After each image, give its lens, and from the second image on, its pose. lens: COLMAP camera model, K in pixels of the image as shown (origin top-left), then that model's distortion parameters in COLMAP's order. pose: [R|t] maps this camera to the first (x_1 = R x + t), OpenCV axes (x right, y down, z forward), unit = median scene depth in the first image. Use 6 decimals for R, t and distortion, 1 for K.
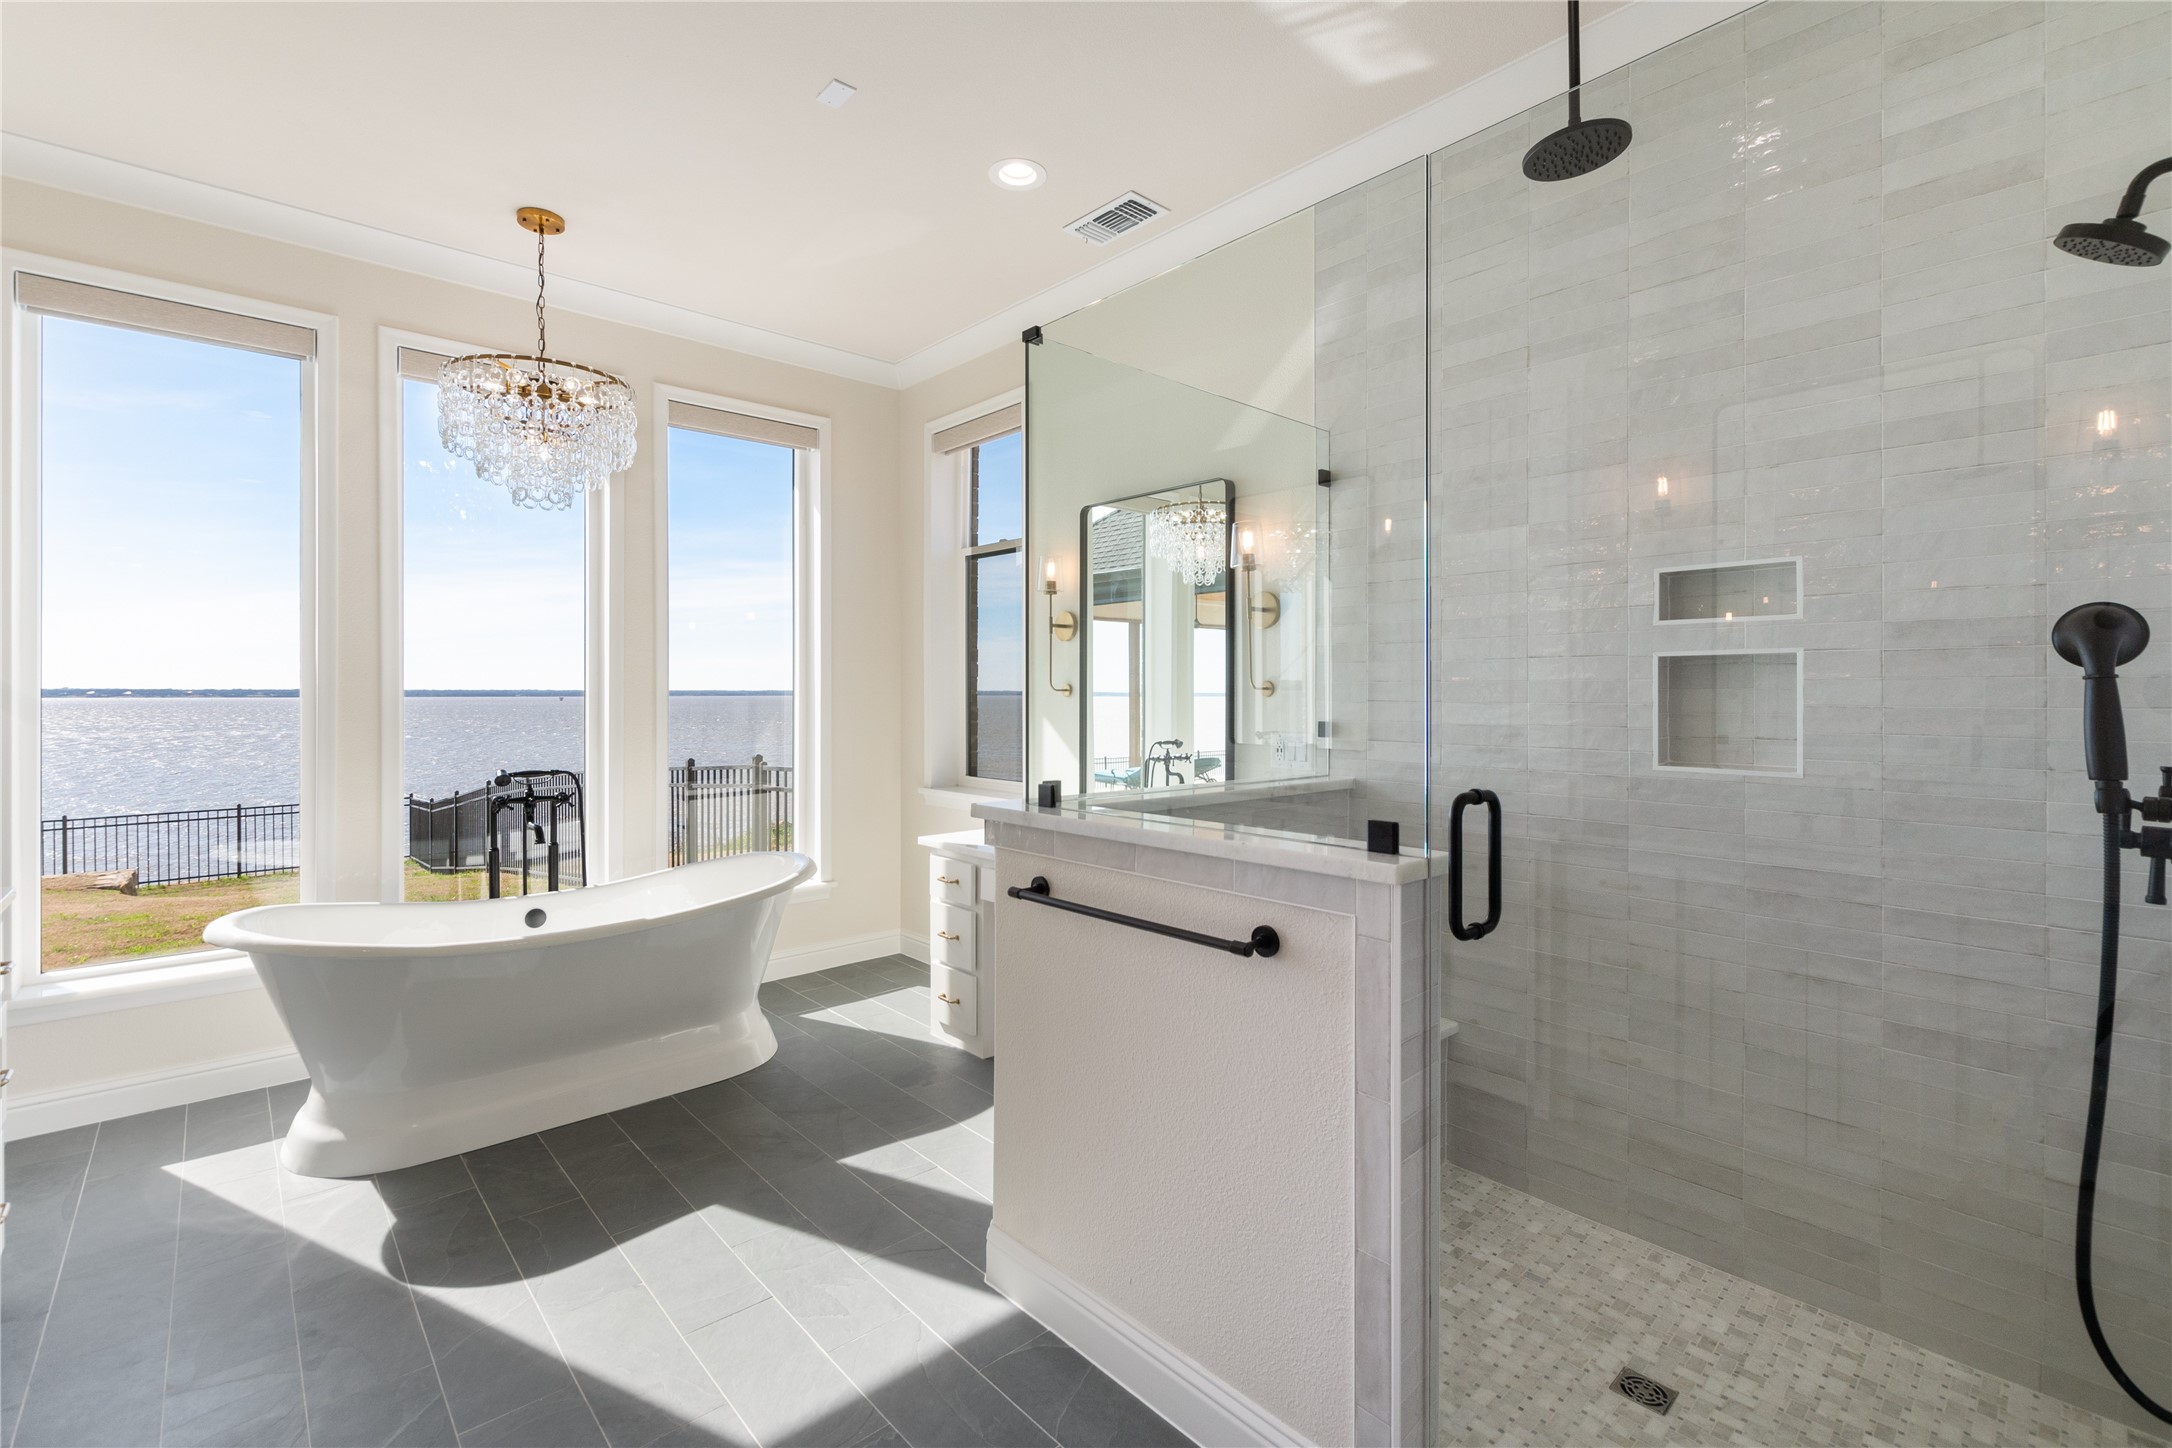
lens RADIAL K [[953.8, 0, 1079.5], [0, 953.8, 684.6], [0, 0, 1]] dist [0.007260, -0.004339]
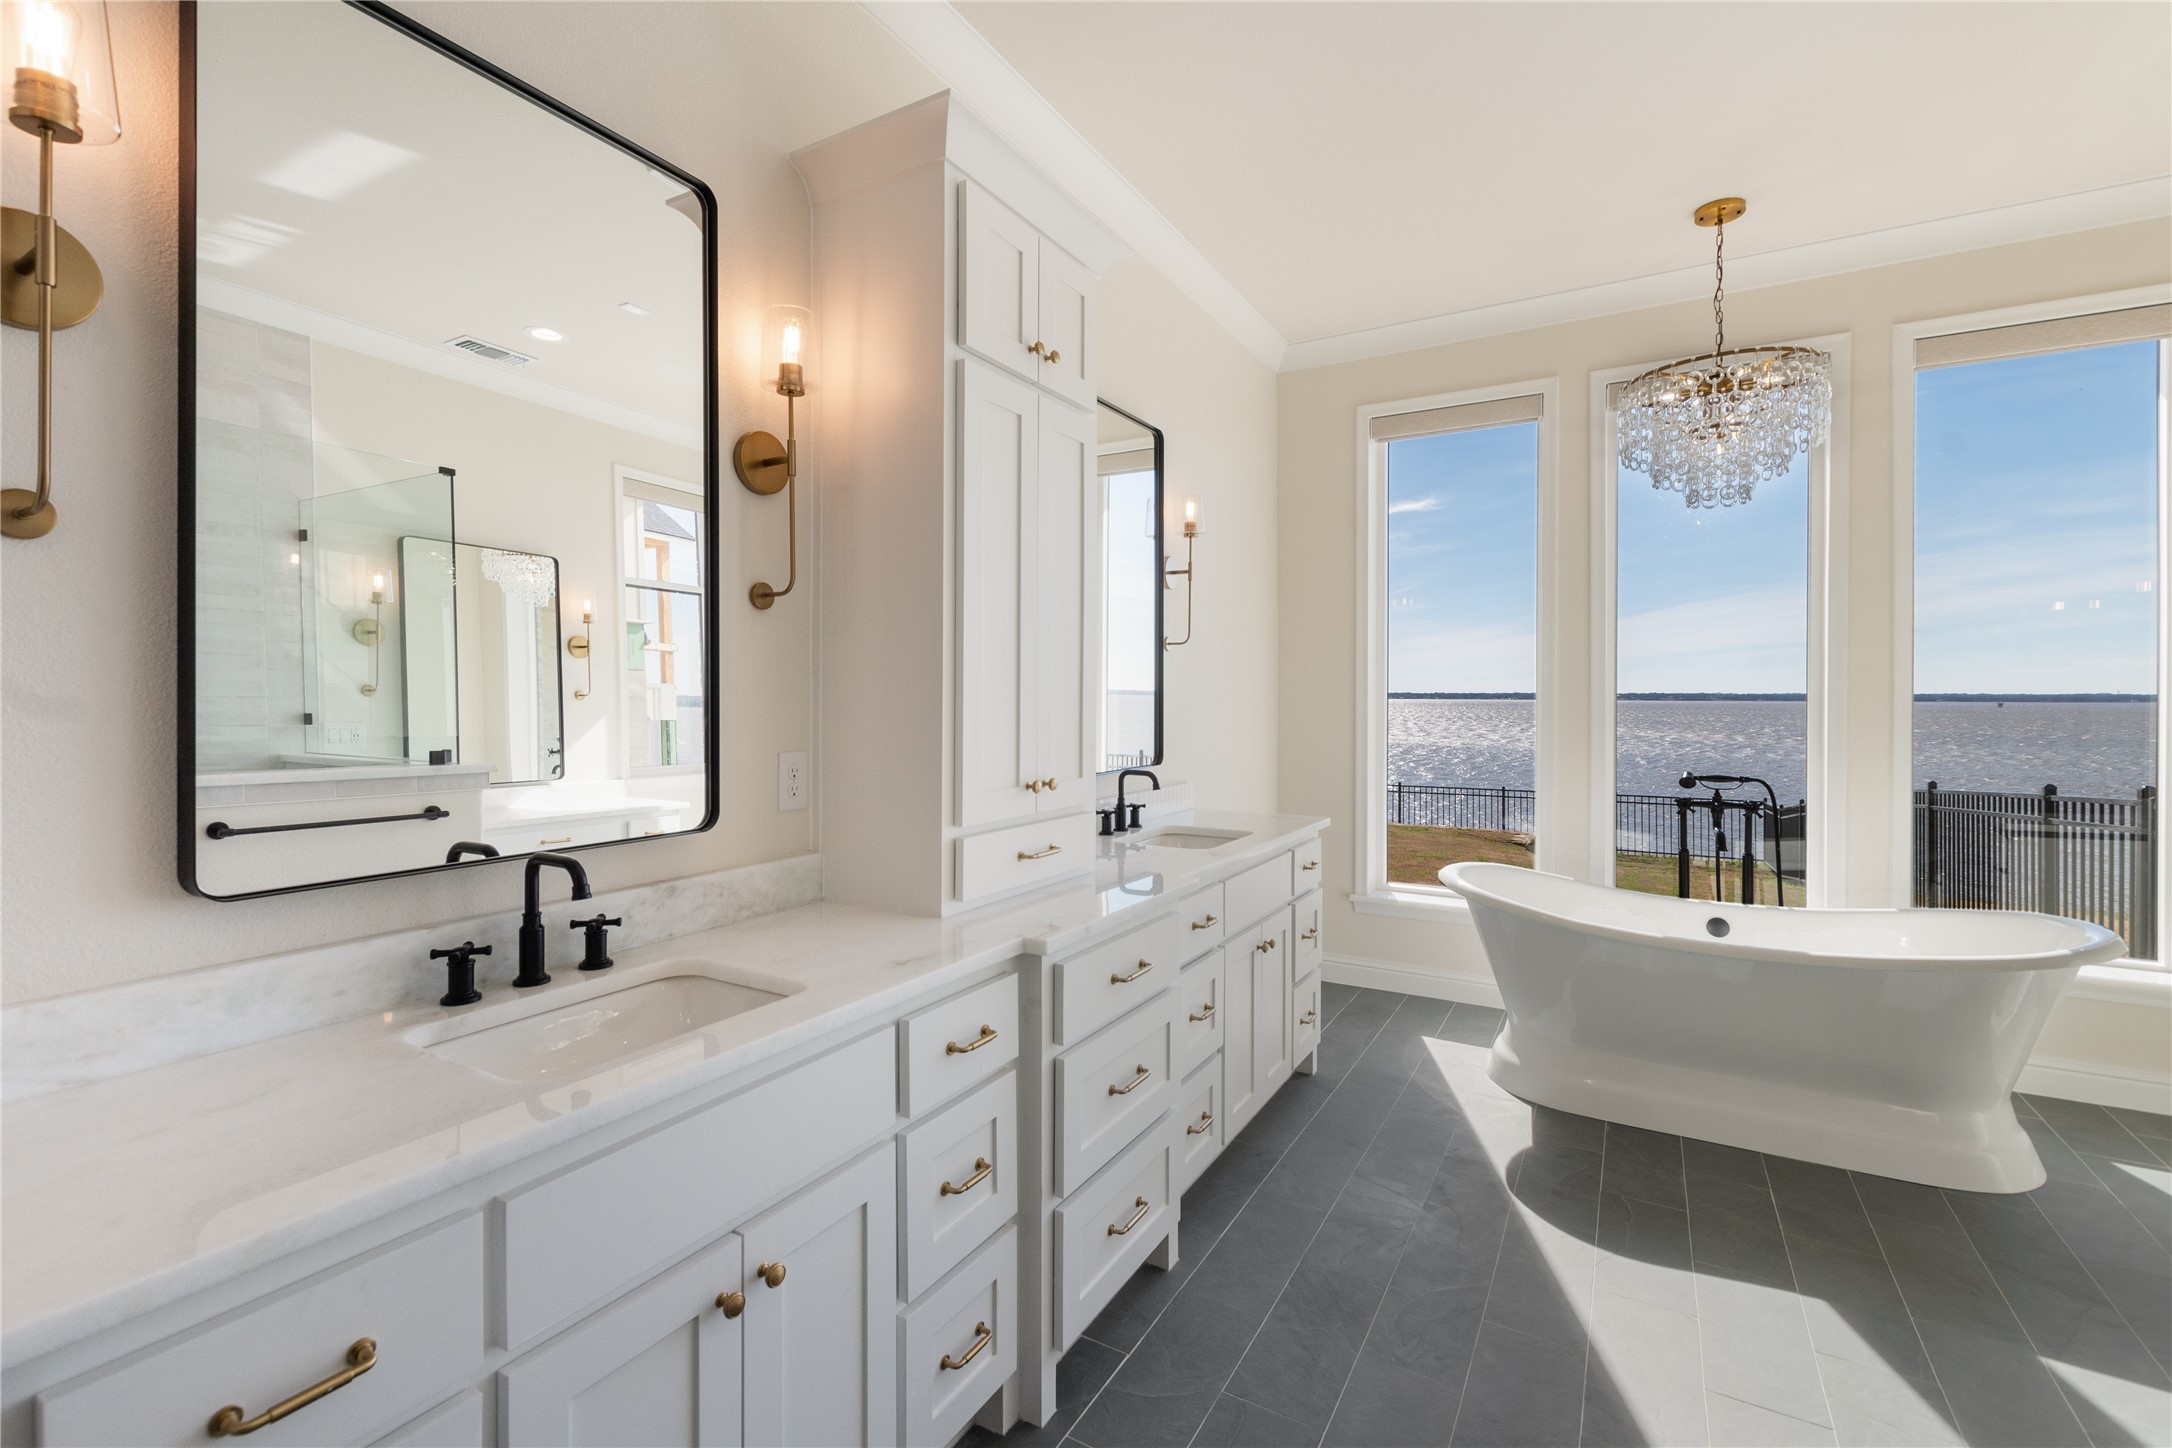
lens RADIAL K [[953.8, 0, 1079.5], [0, 953.8, 684.6], [0, 0, 1]] dist [0.007260, -0.004339]
pose [[0.297560, -0.009124, -0.954660, 0.175066], [0.005246, 0.999955, -0.007922, 0.001474], [0.954689, -0.002651, 0.297594, 0.088969]]
